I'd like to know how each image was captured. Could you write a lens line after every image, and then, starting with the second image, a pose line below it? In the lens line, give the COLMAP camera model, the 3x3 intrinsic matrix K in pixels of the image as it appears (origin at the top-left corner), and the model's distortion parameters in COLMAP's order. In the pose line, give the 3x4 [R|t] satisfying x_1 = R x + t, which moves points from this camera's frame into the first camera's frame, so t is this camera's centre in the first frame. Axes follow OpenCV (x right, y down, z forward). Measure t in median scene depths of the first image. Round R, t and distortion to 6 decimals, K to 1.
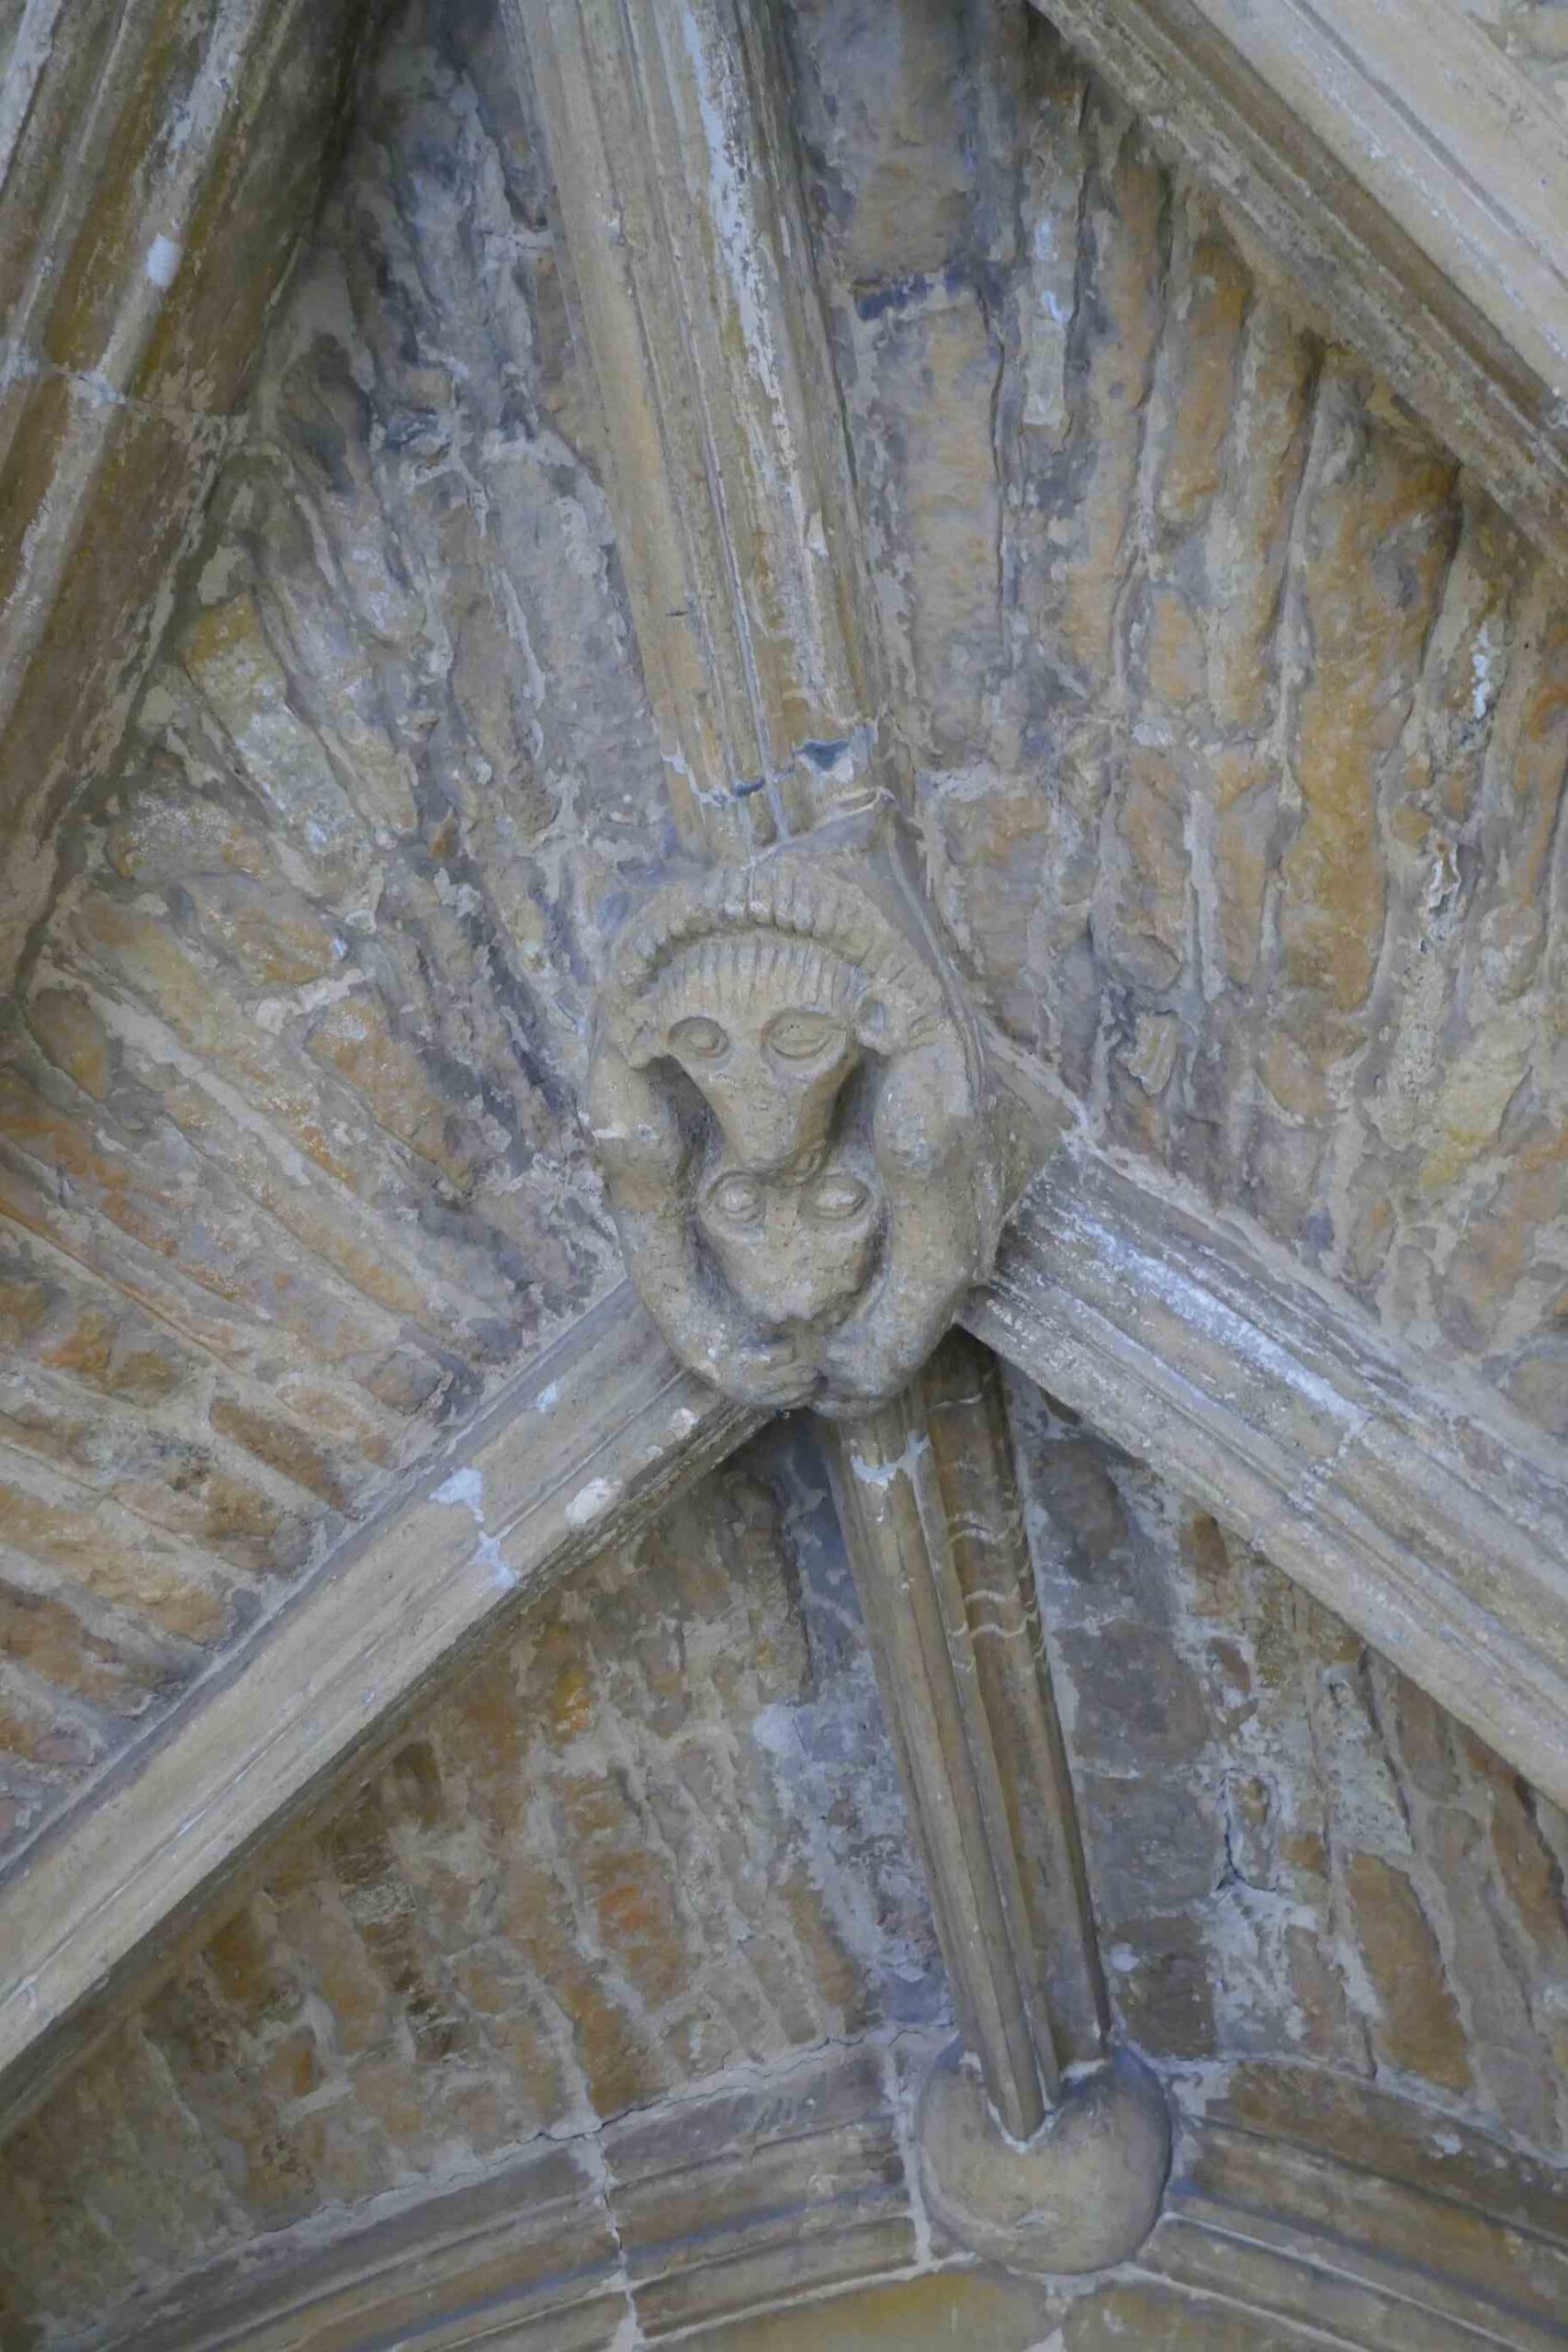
lens RADIAL K [[2216.6, 0, 784.0], [0, 2216.6, 1176.0], [0, 0, 1]] dist [-0.015472, 0.005375]
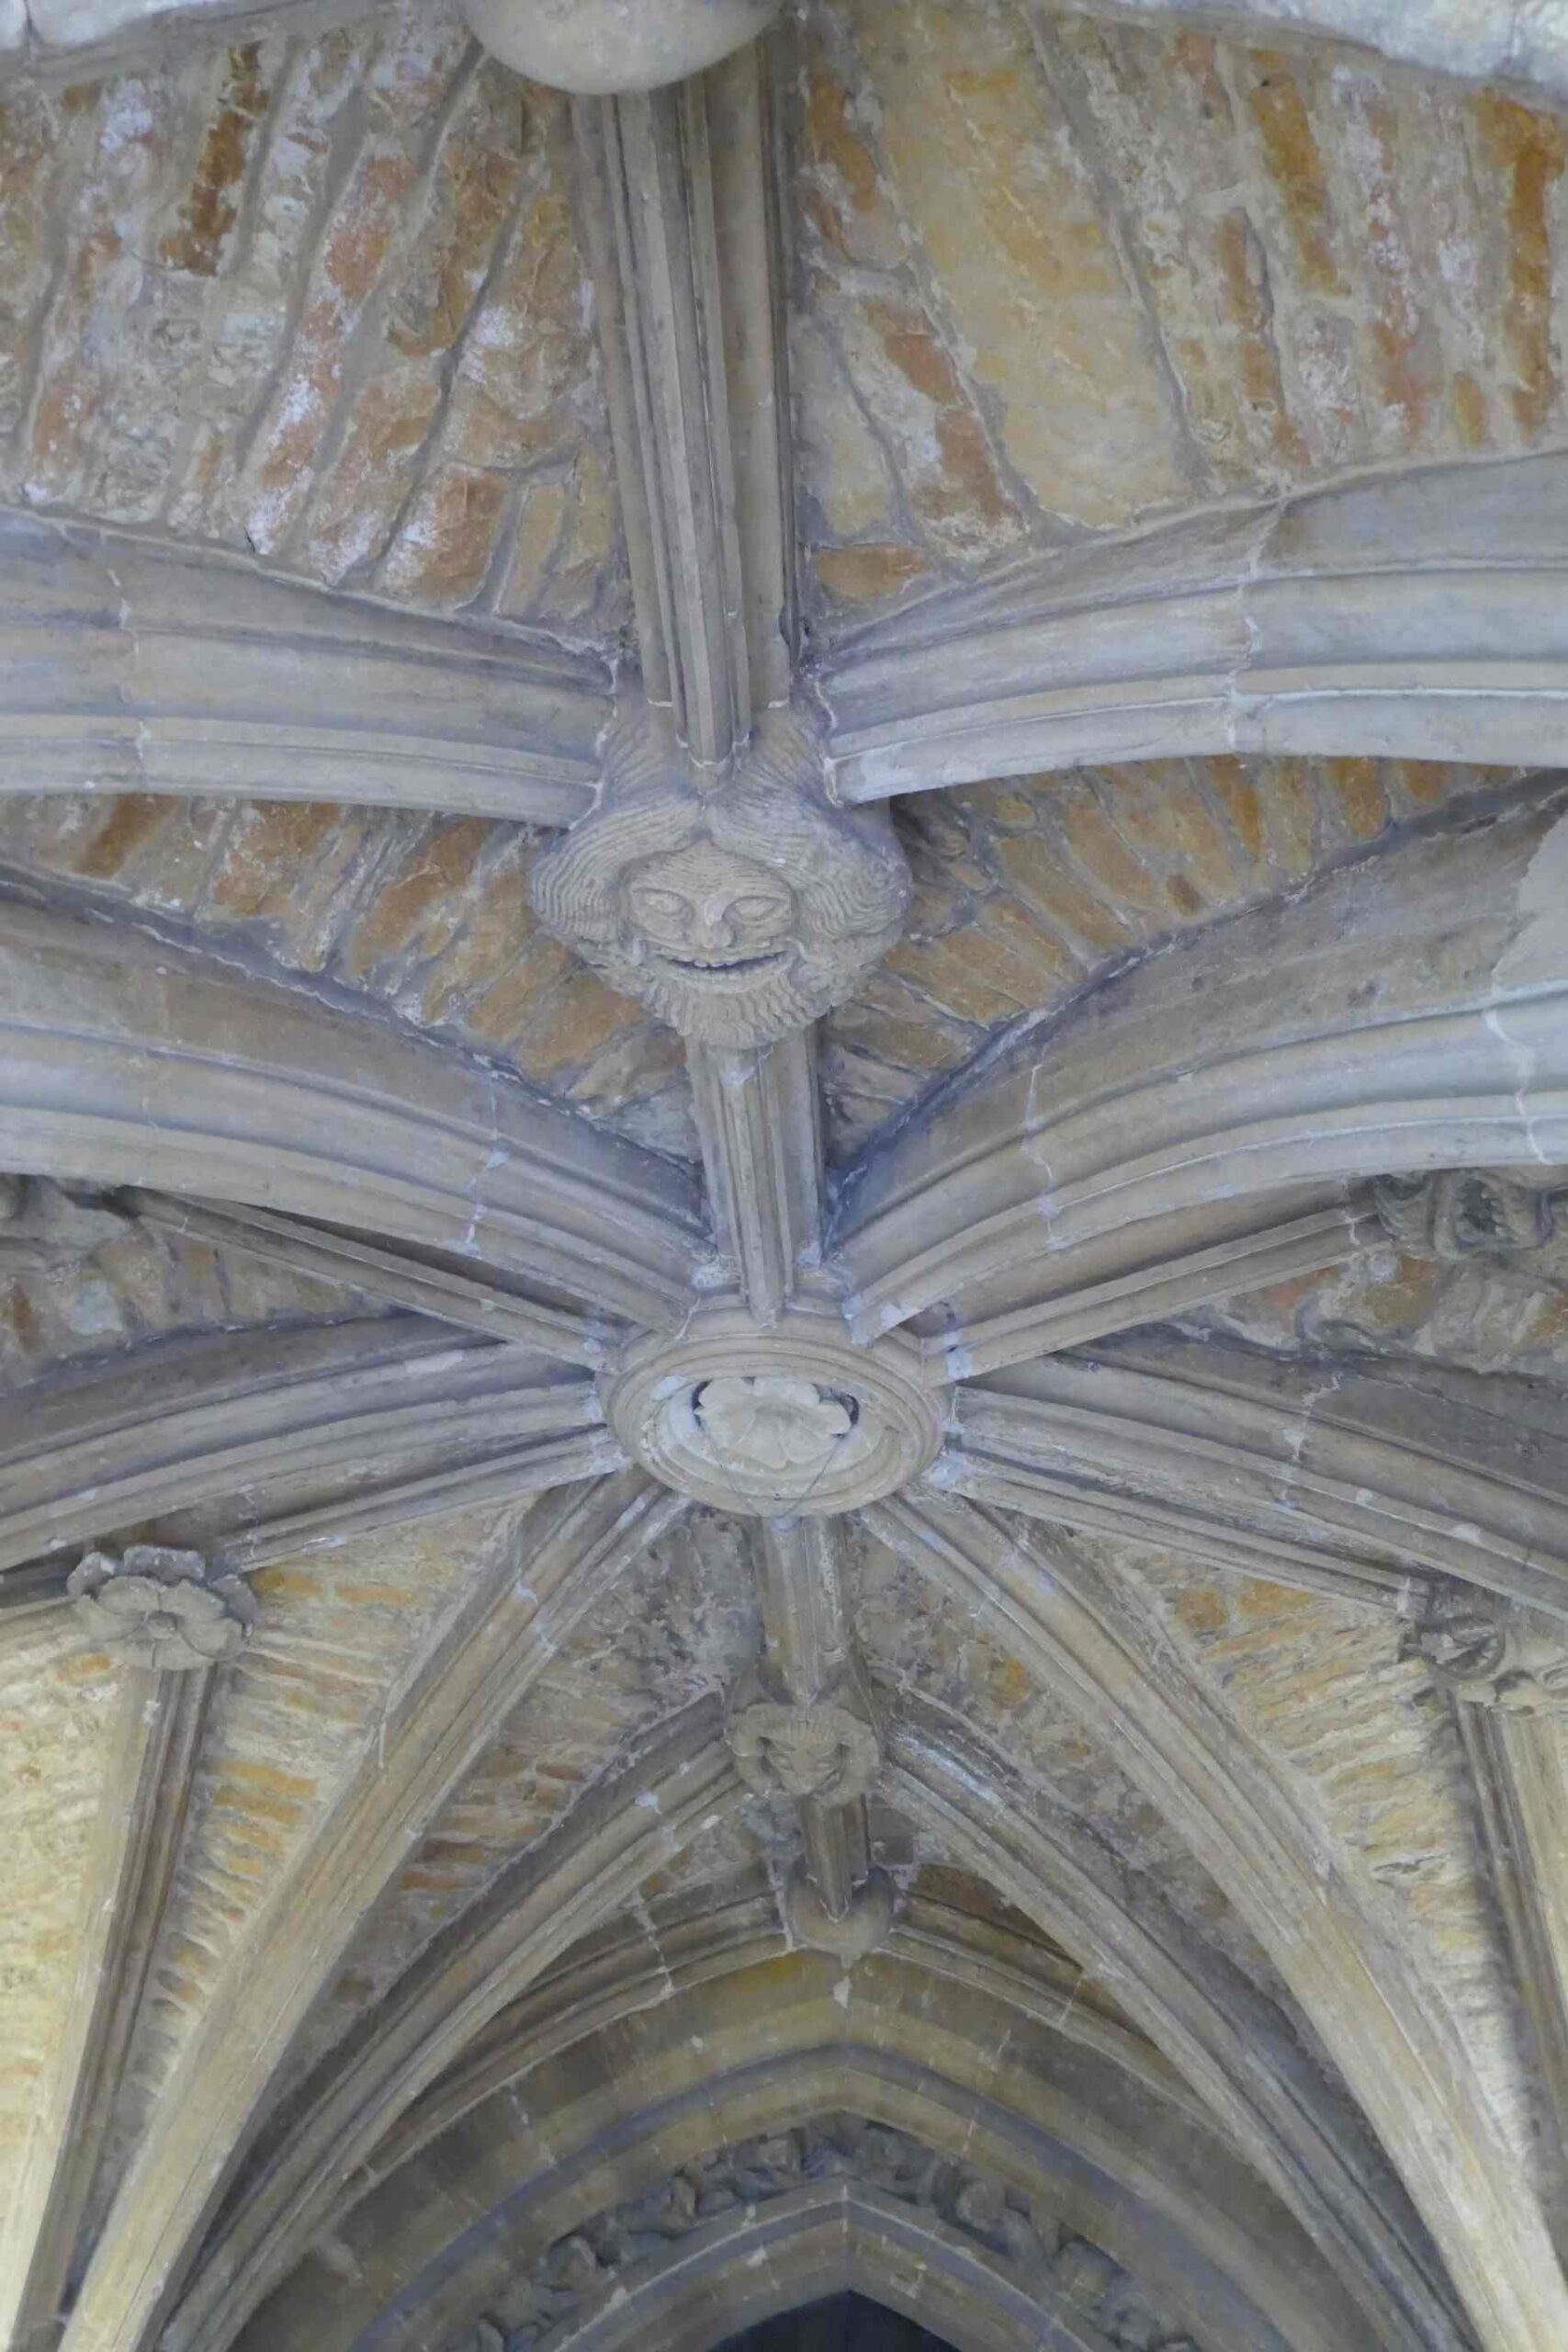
lens RADIAL K [[2216.6, 0, 784.0], [0, 2216.6, 1176.0], [0, 0, 1]] dist [-0.015472, 0.005375]
pose [[0.980138, -0.045892, 0.192932, -0.372319], [-0.039590, 0.907994, 0.417108, -1.288558], [-0.194323, -0.416462, 0.888143, -0.790475]]
